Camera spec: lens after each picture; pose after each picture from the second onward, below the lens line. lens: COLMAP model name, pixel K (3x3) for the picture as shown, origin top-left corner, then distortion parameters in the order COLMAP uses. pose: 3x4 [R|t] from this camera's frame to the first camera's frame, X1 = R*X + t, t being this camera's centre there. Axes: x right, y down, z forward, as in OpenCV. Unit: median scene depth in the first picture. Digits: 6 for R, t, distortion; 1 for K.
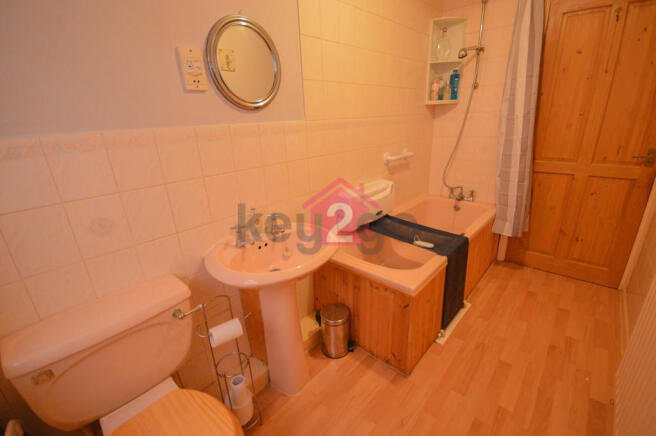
lens RADIAL K [[290.7, 0, 329.2], [0, 290.7, 222.1], [0, 0, 1]] dist [-0.002930, -0.000377]
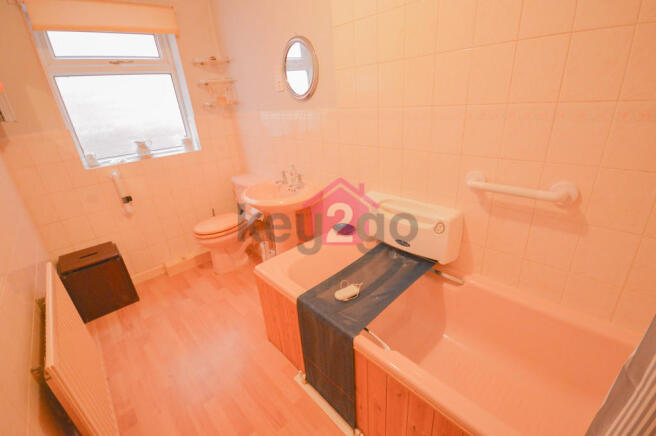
lens RADIAL K [[290.7, 0, 329.2], [0, 290.7, 222.1], [0, 0, 1]] dist [-0.002930, -0.000377]
pose [[-0.106234, 0.441896, -0.890754, 0.981098], [-0.257359, 0.853078, 0.453899, -0.431794], [0.960459, 0.277463, 0.023100, 0.966327]]
